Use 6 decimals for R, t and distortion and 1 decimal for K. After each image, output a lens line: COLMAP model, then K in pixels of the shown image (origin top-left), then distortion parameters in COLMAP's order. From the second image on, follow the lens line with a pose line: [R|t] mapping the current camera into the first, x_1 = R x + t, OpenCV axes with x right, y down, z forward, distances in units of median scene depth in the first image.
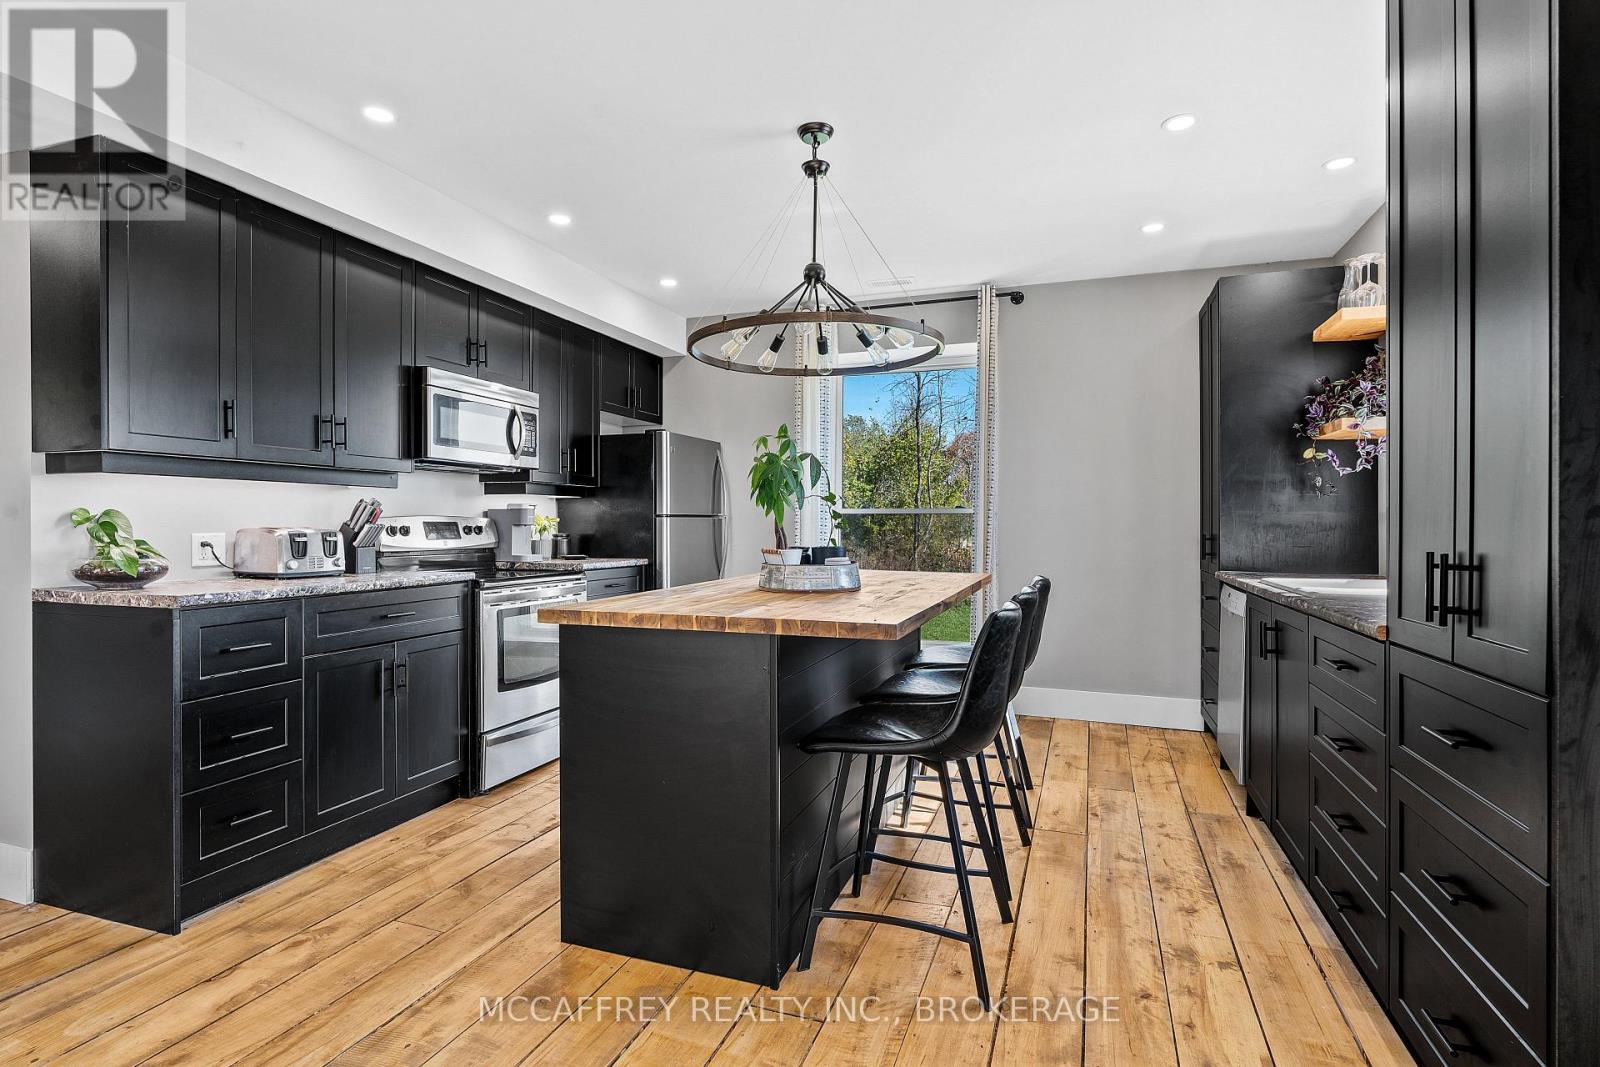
lens RADIAL K [[780.1, 0, 800.8], [0, 780.1, 526.3], [0, 0, 1]] dist [0.005326, 0.000334]
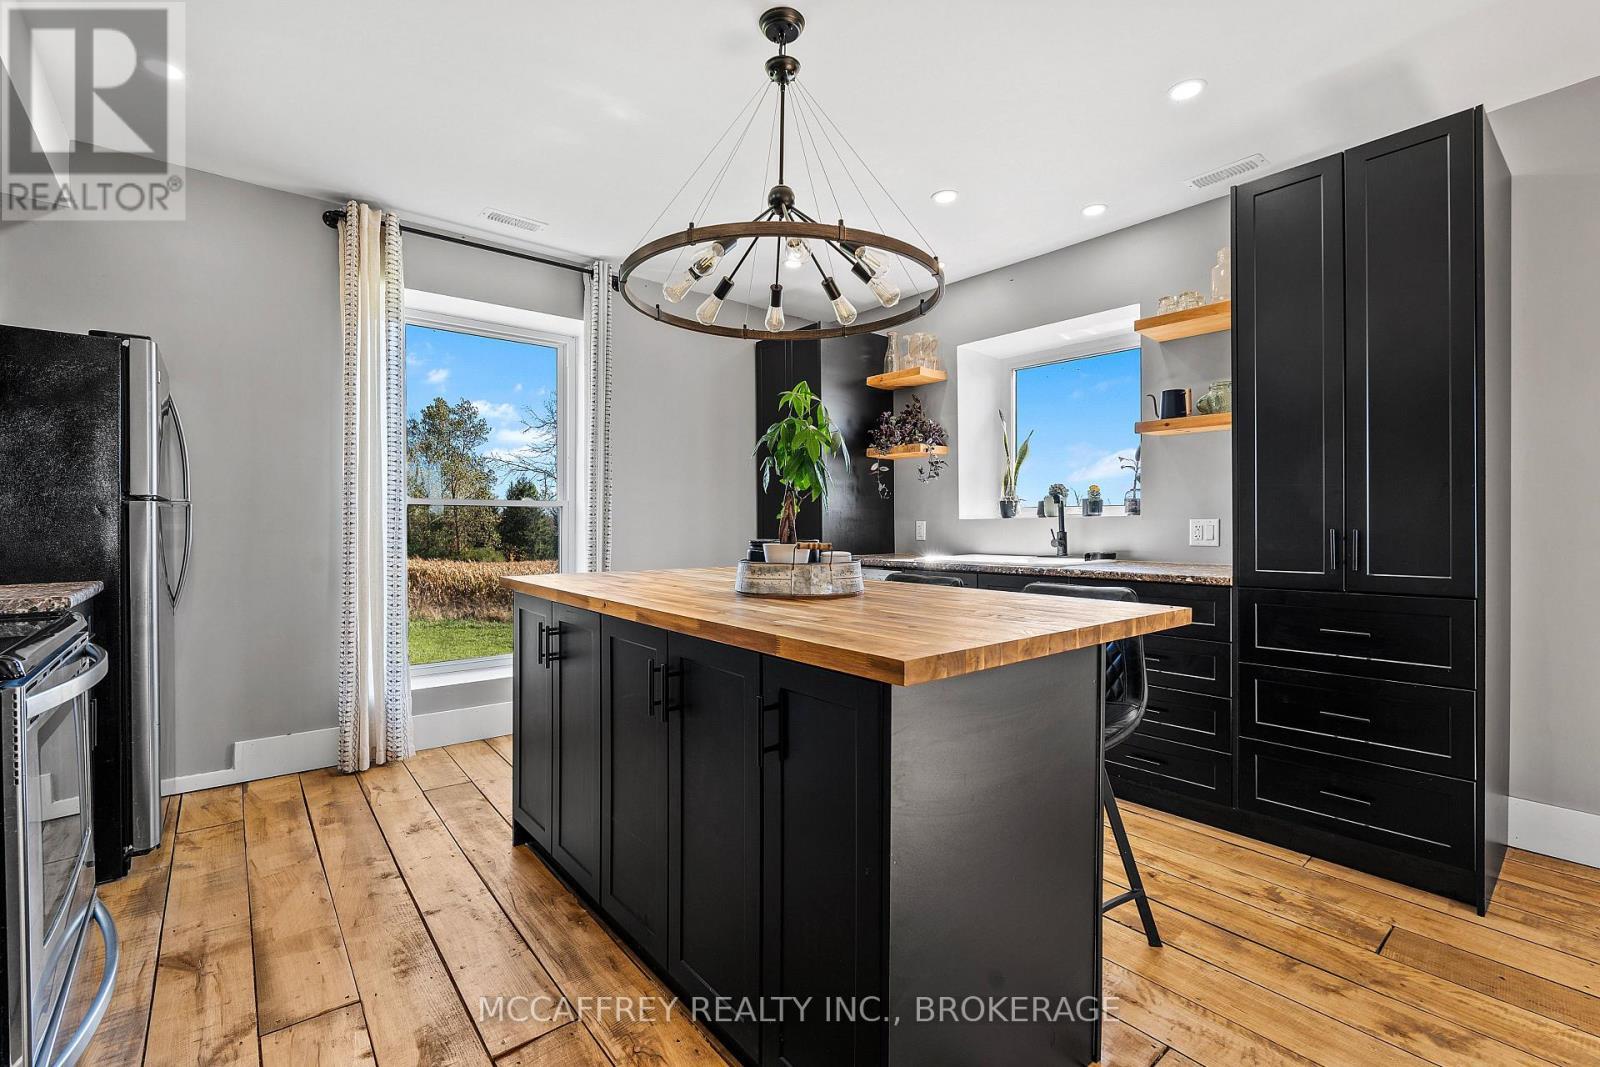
lens RADIAL K [[698.7, 0, 789.2], [0, 698.7, 522.9], [0, 0, 1]] dist [-0.006084, 0.000336]
pose [[0.517432, 0.001128, 0.855724, -0.500633], [0.003723, 0.999987, -0.003570, 0.009473], [-0.855716, 0.005033, 0.517421, 0.529483]]
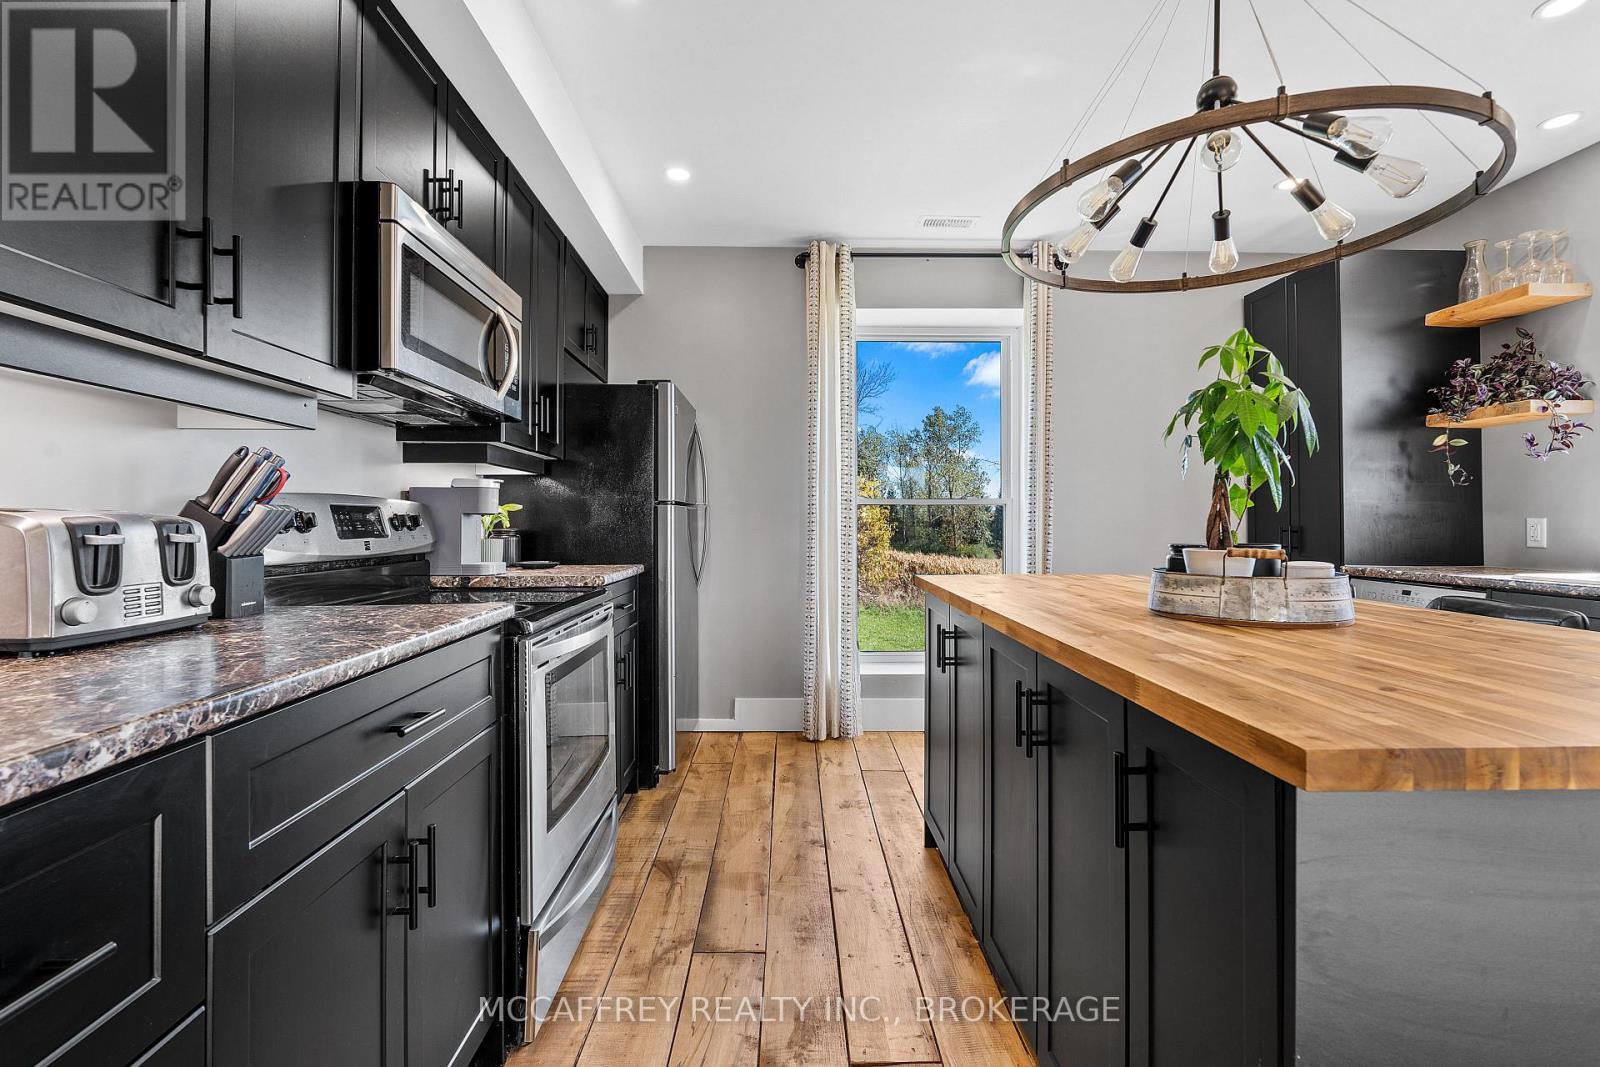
lens RADIAL K [[698.7, 0, 801.9], [0, 698.7, 515.2], [0, 0, 1]] dist [-0.006084, 0.000336]
pose [[0.934218, 0.003103, 0.356688, -0.404791], [0.001876, 0.999906, -0.013613, 0.008968], [-0.356697, 0.013387, 0.934124, 0.519520]]
